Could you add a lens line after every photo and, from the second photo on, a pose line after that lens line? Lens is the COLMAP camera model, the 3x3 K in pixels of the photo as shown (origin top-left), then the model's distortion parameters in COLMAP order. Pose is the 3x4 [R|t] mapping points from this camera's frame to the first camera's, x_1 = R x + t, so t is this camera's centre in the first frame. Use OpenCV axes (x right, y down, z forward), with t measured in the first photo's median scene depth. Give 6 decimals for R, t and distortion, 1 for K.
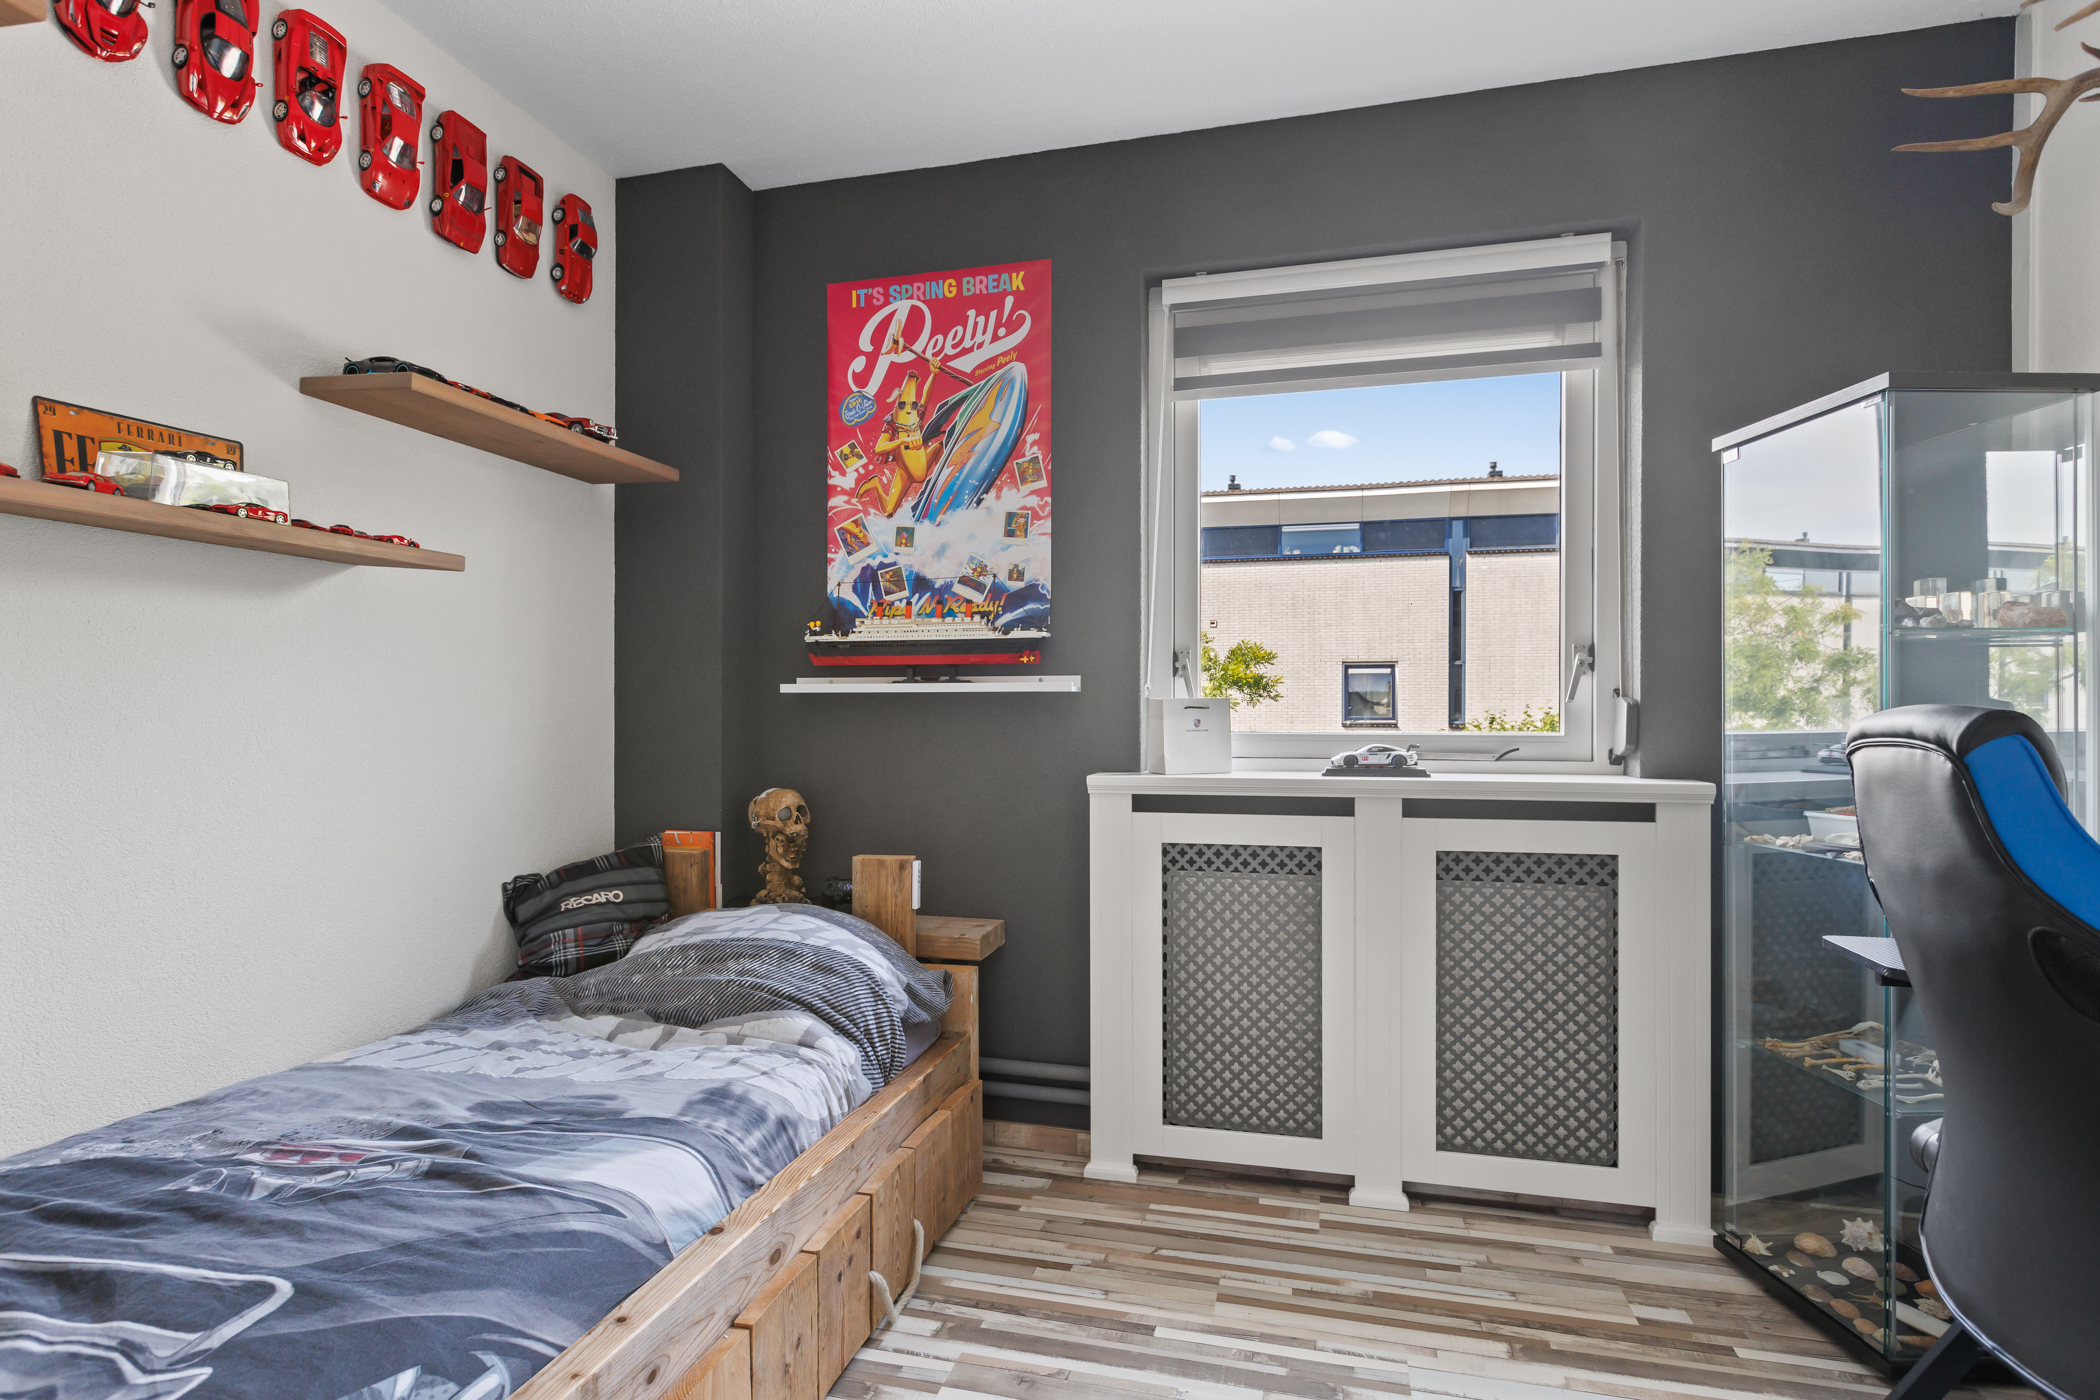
lens RADIAL K [[1080.6, 0, 1046.0], [0, 1080.6, 702.7], [0, 0, 1]] dist [-0.001111, -0.000208]
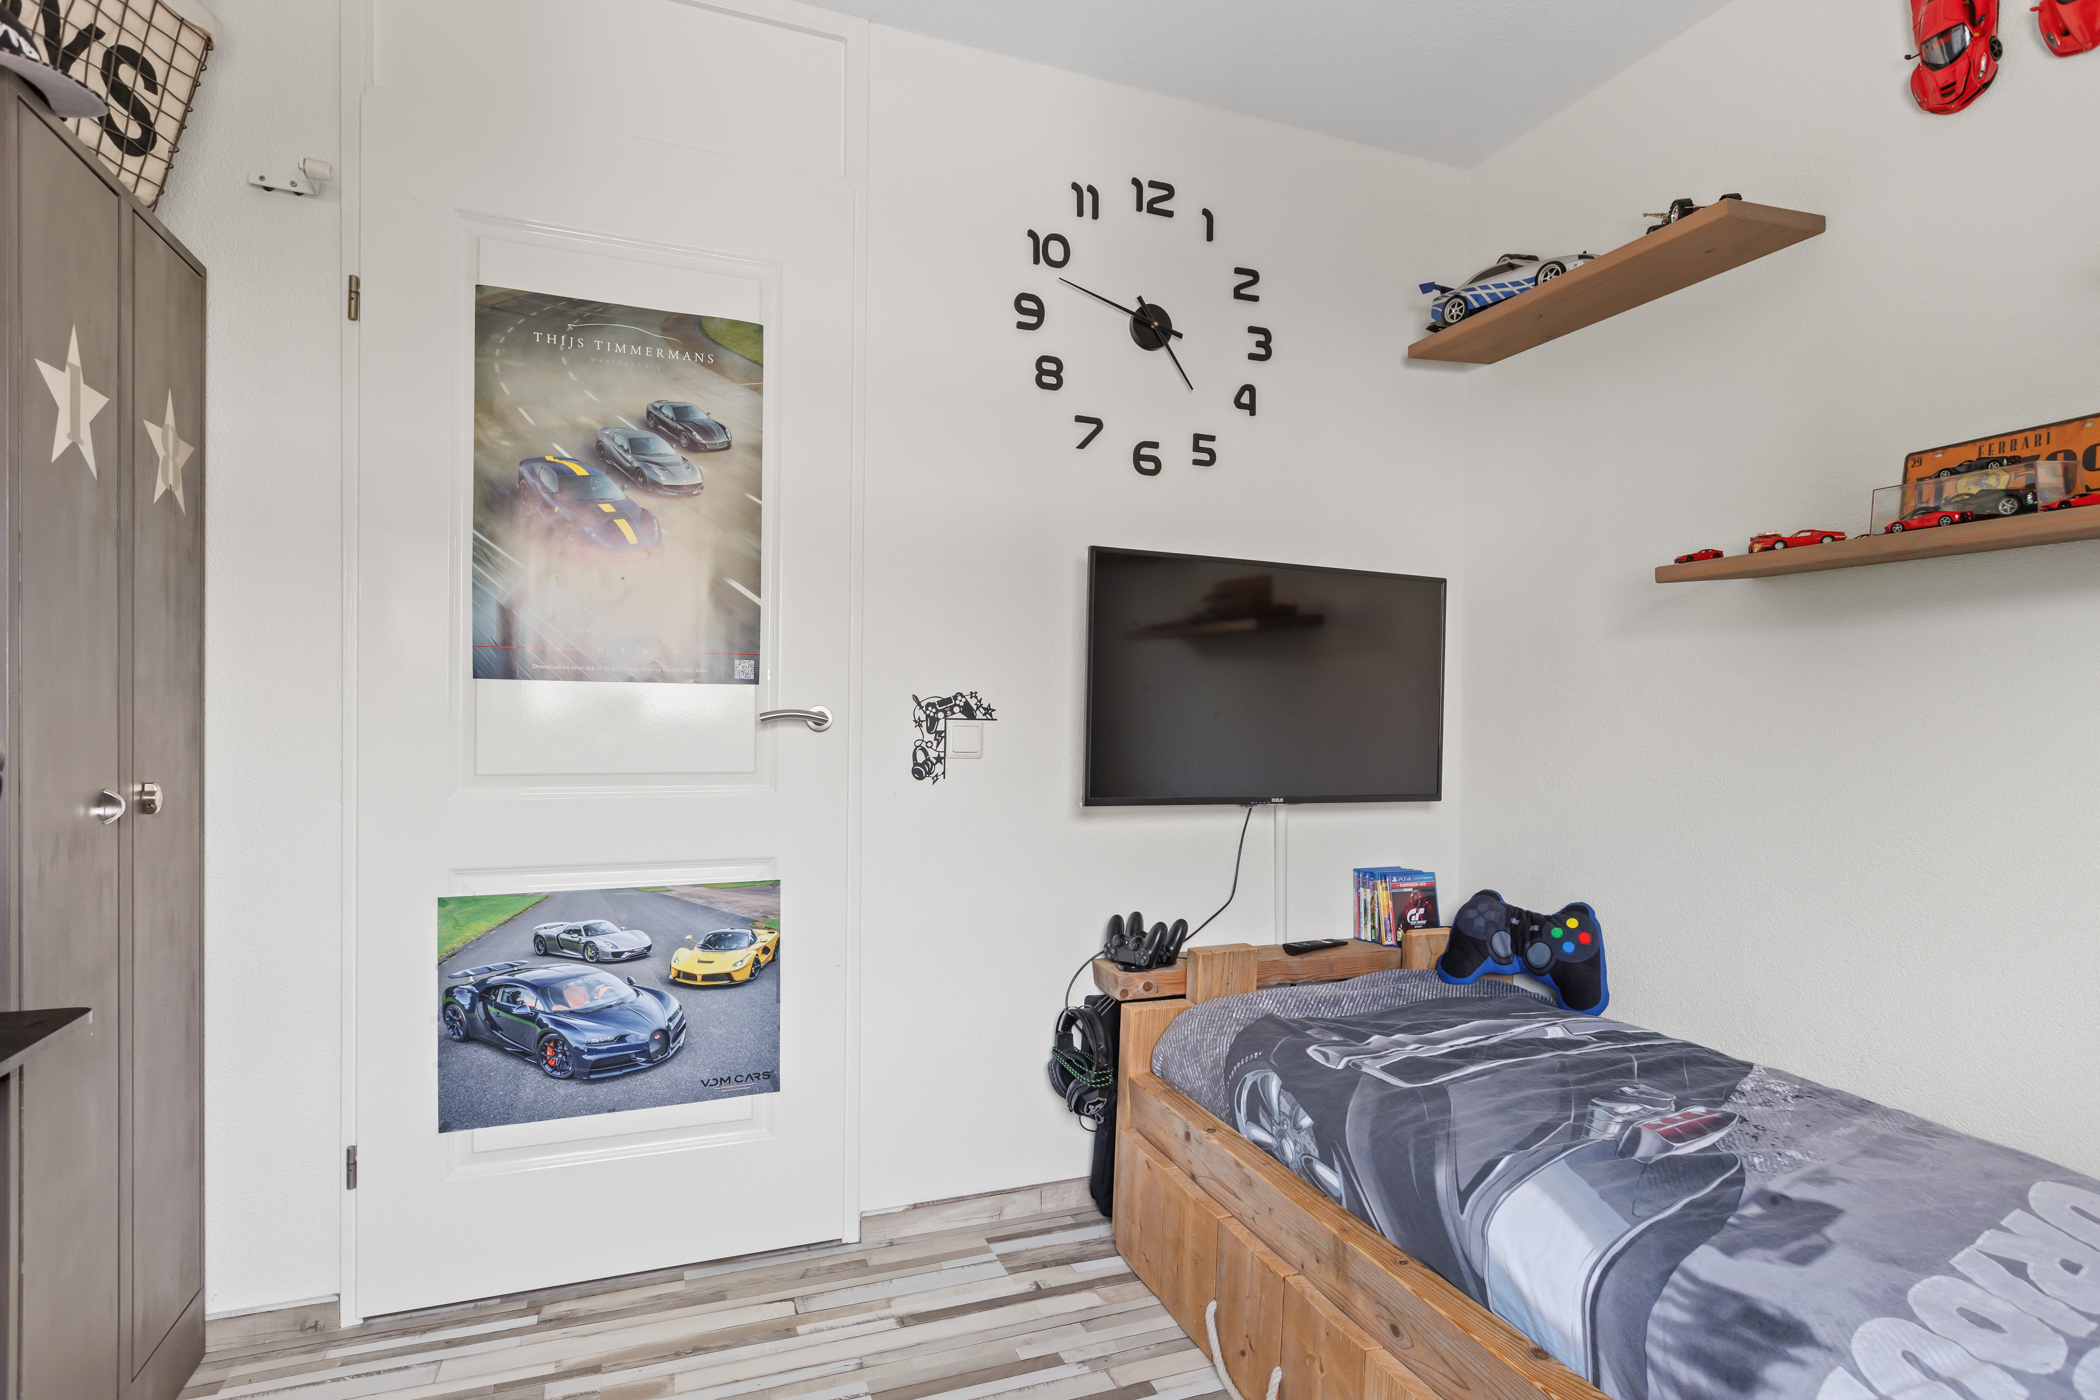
lens RADIAL K [[1080.6, 0, 1045.1], [0, 1080.6, 709.3], [0, 0, 1]] dist [-0.001111, -0.000208]
pose [[-0.807957, -0.014075, -0.589074, 0.529214], [-0.013418, 0.999895, -0.005486, 0.006584], [0.589089, 0.003471, -0.808061, 1.550765]]
